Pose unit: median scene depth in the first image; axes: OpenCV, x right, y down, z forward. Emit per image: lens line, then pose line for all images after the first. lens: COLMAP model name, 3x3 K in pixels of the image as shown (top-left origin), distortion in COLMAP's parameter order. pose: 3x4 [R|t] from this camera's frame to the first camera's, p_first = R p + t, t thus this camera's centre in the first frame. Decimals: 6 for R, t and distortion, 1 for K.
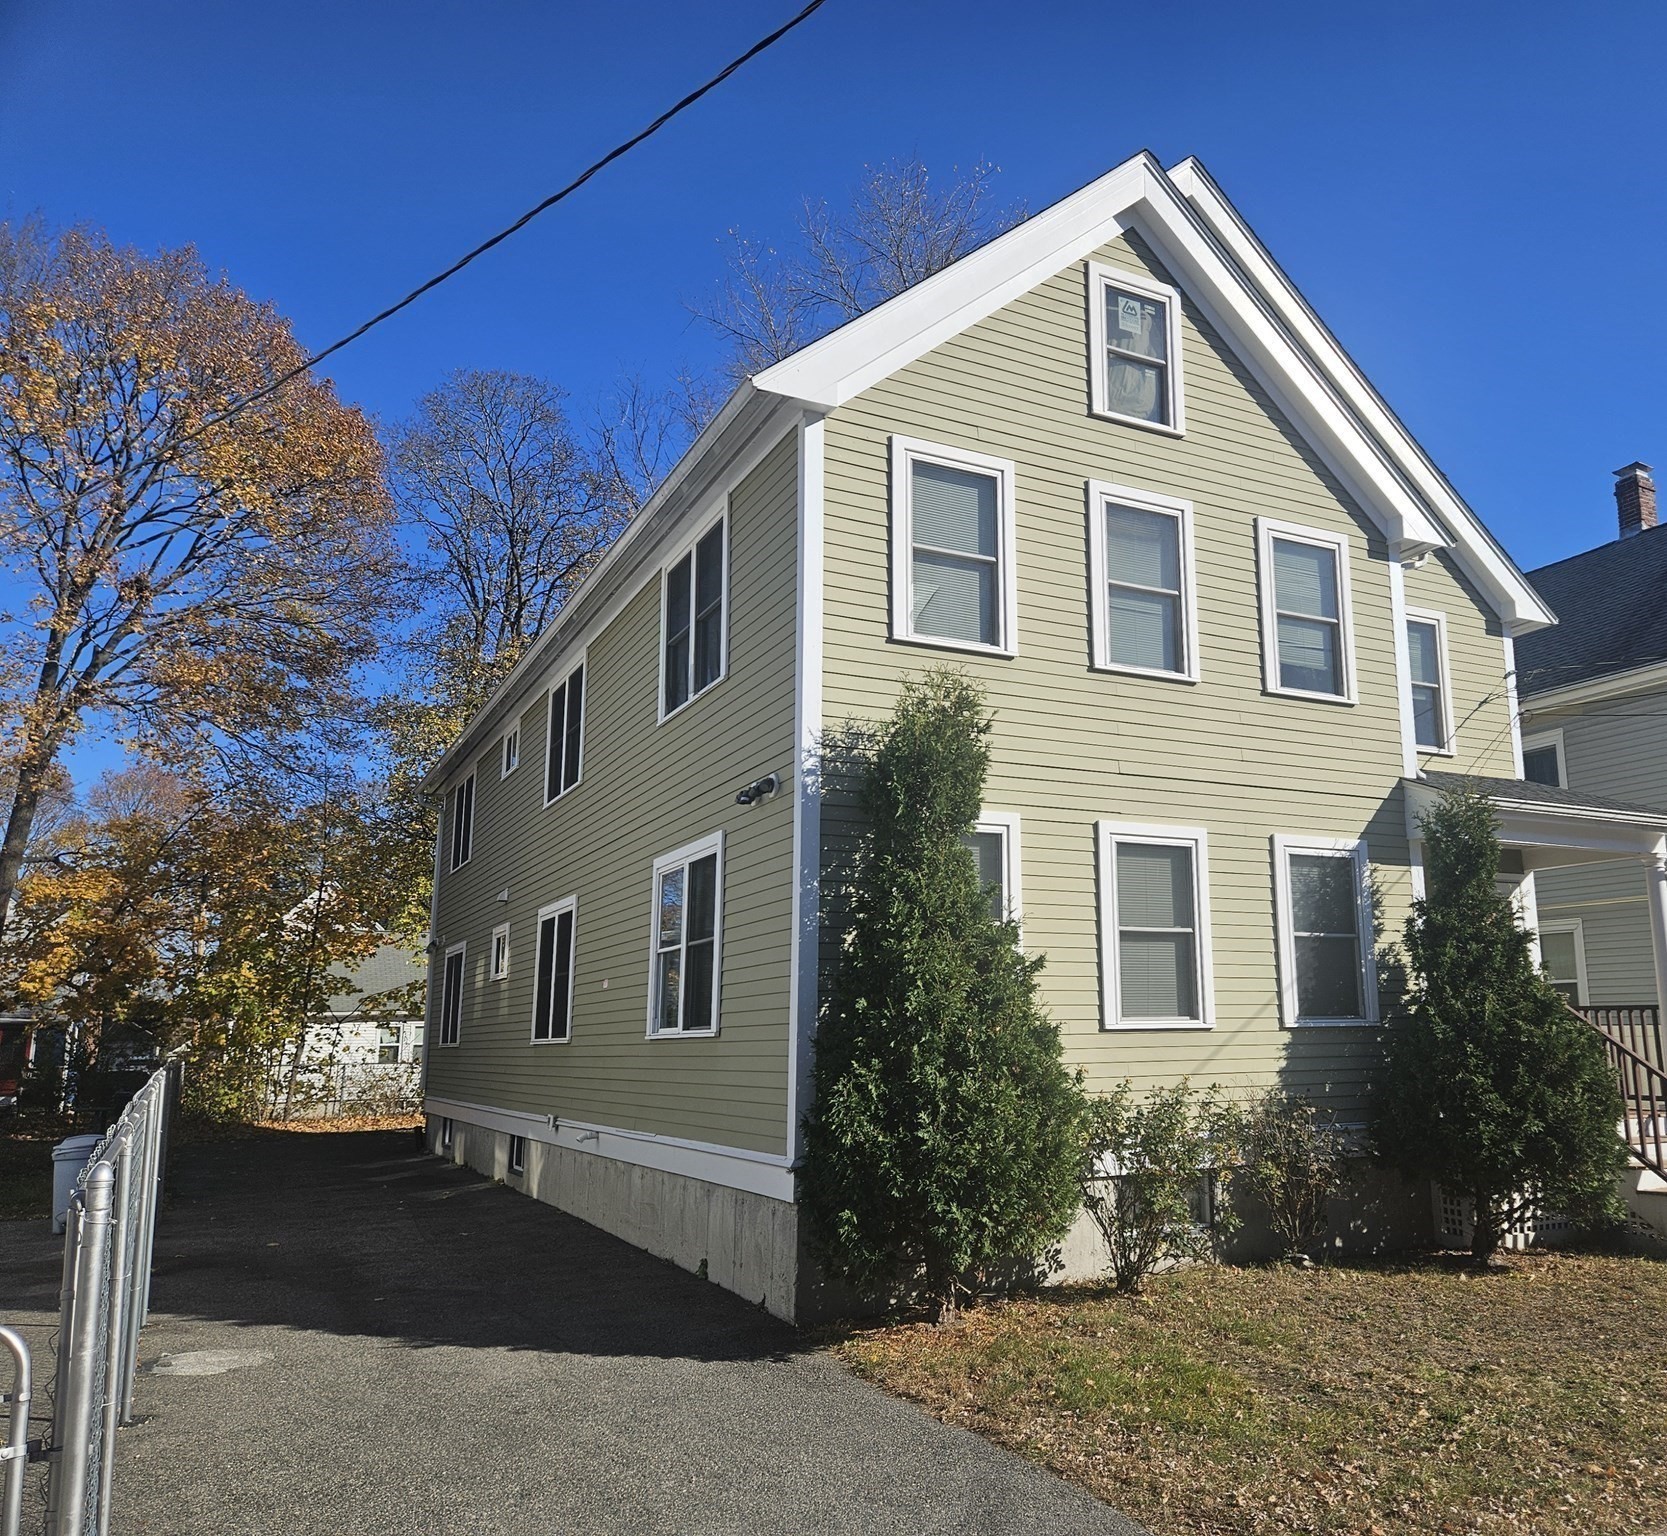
lens RADIAL K [[1349.5, 0, 931.8], [0, 1349.5, 762.8], [0, 0, 1]] dist [0.041664, 0.002193]
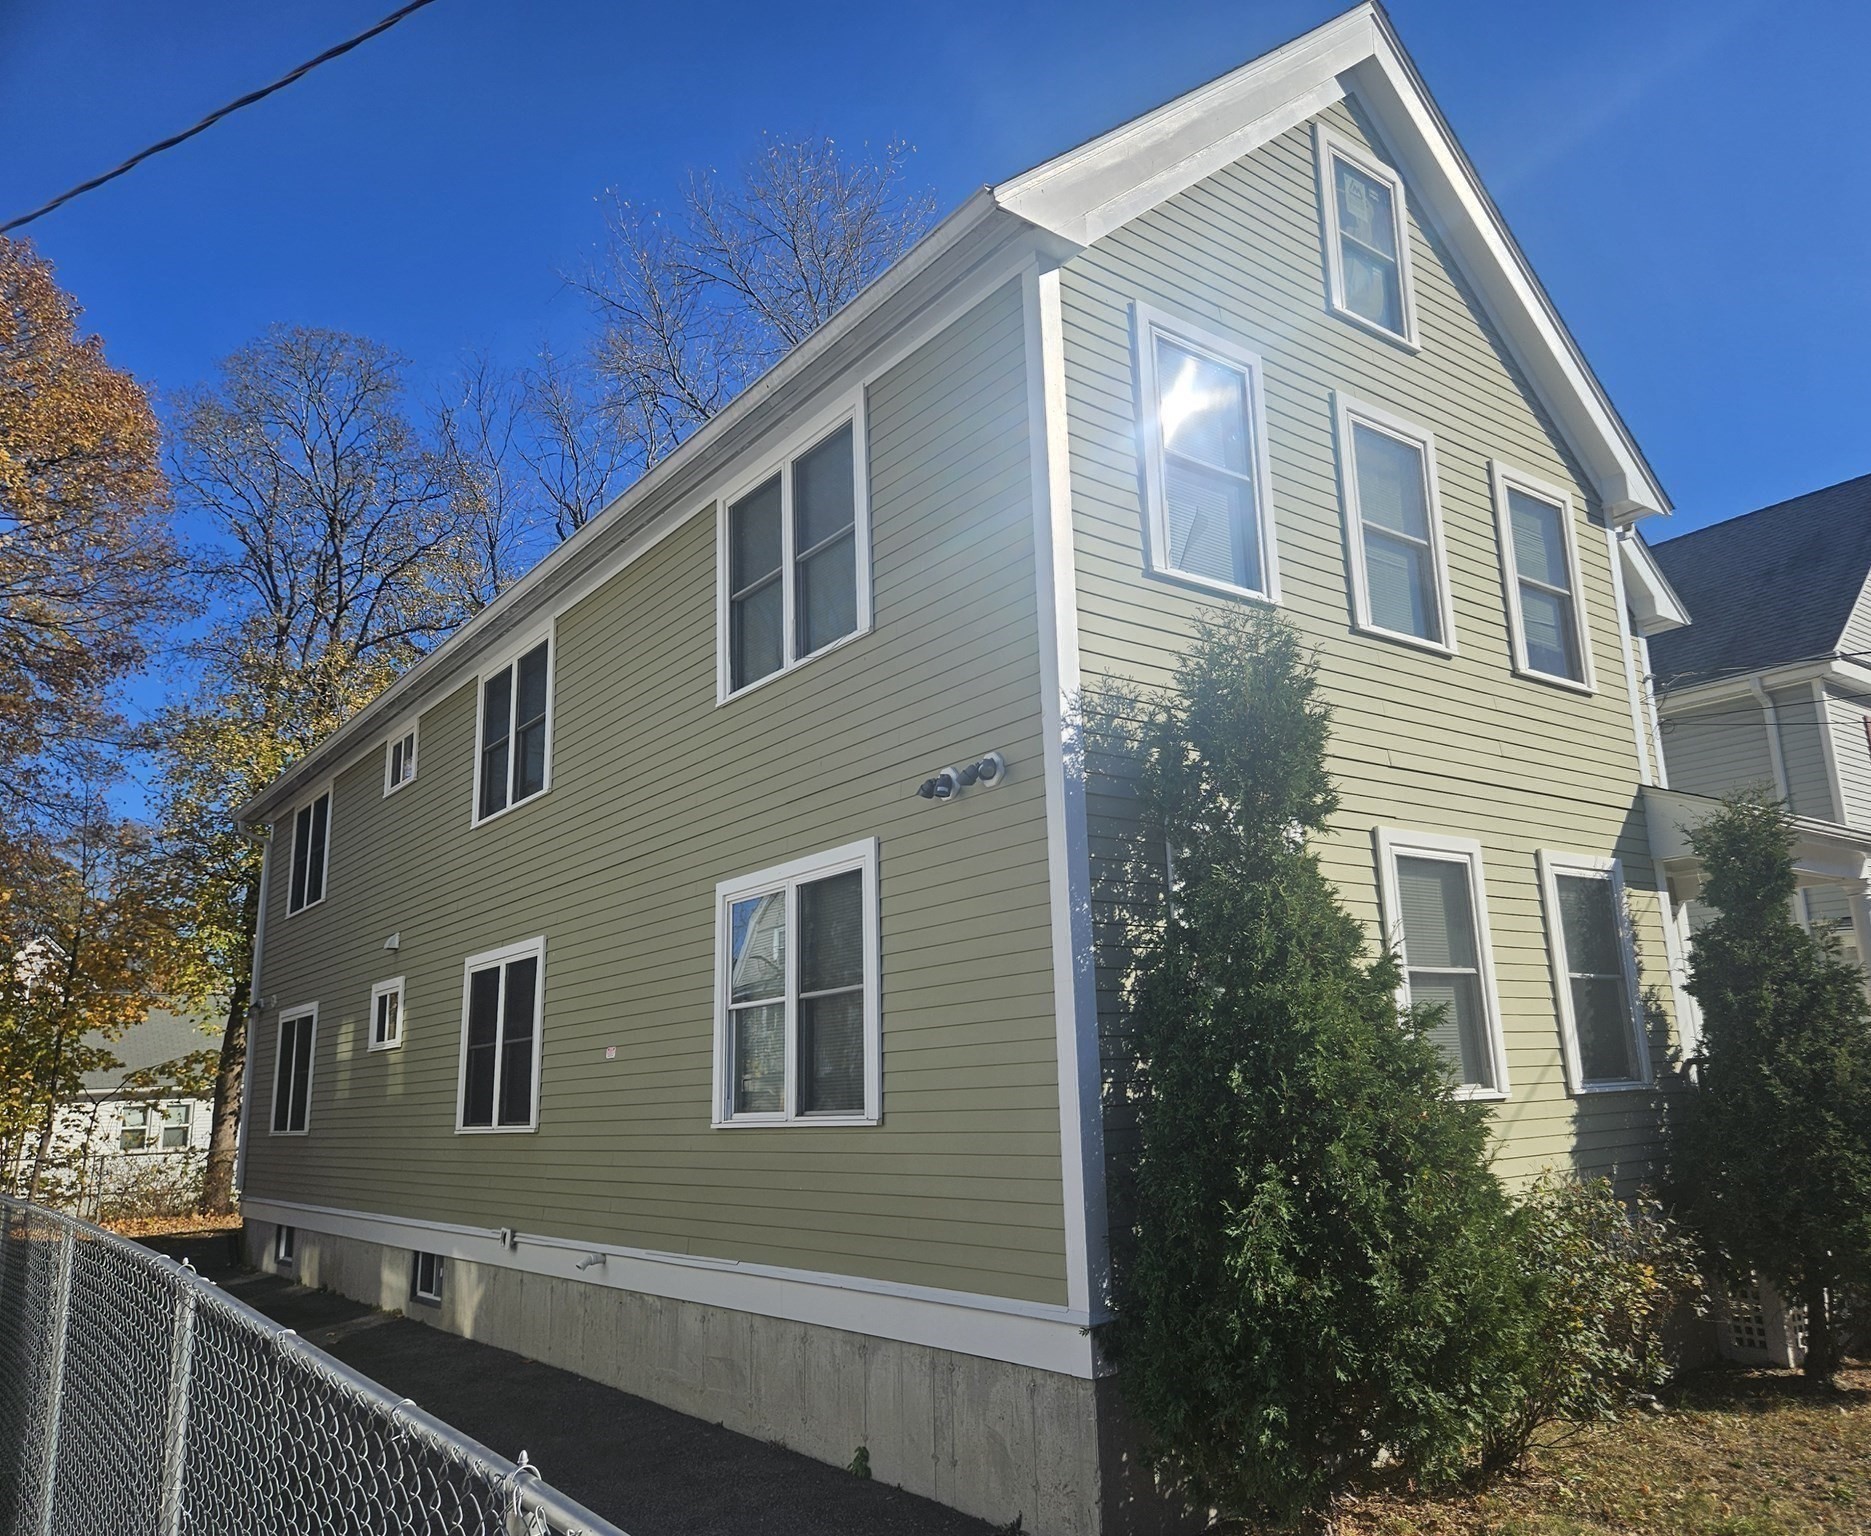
lens RADIAL K [[1373.0, 0, 936.8], [0, 1373.0, 764.8], [0, 0, 1]] dist [0.050845, -0.037649]
pose [[0.986357, 0.014687, 0.163967, -0.227383], [-0.008969, 0.999327, -0.035561, 0.034564], [-0.164378, 0.033605, 0.985825, 0.249495]]
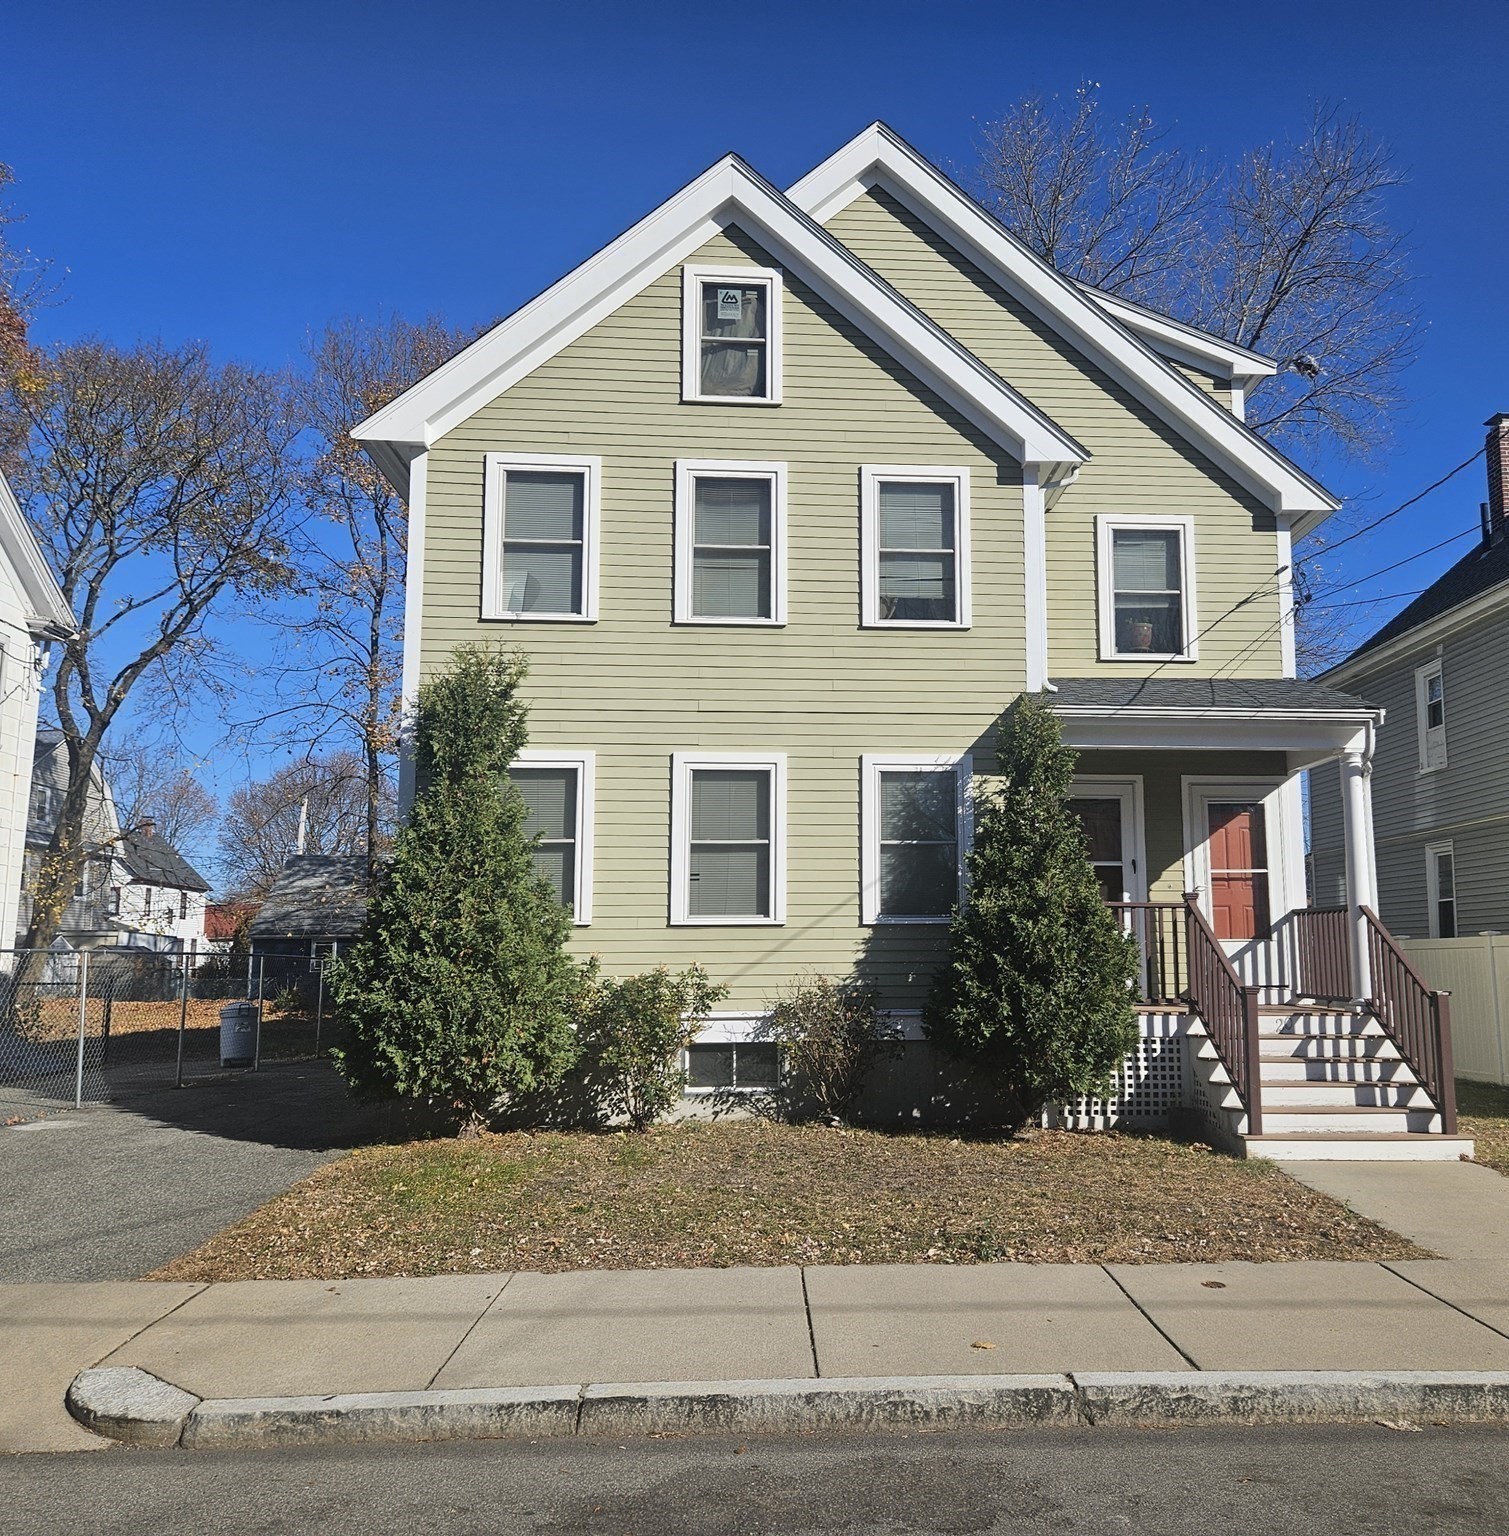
lens RADIAL K [[1311.9, 0, 761.3], [0, 1311.9, 776.4], [0, 0, 1]] dist [0.050045, -0.000556]
pose [[0.909042, -0.046013, -0.414156, 0.614052], [0.071740, 0.996326, 0.046773, 0.014032], [0.410482, -0.072230, 0.909004, -0.021373]]
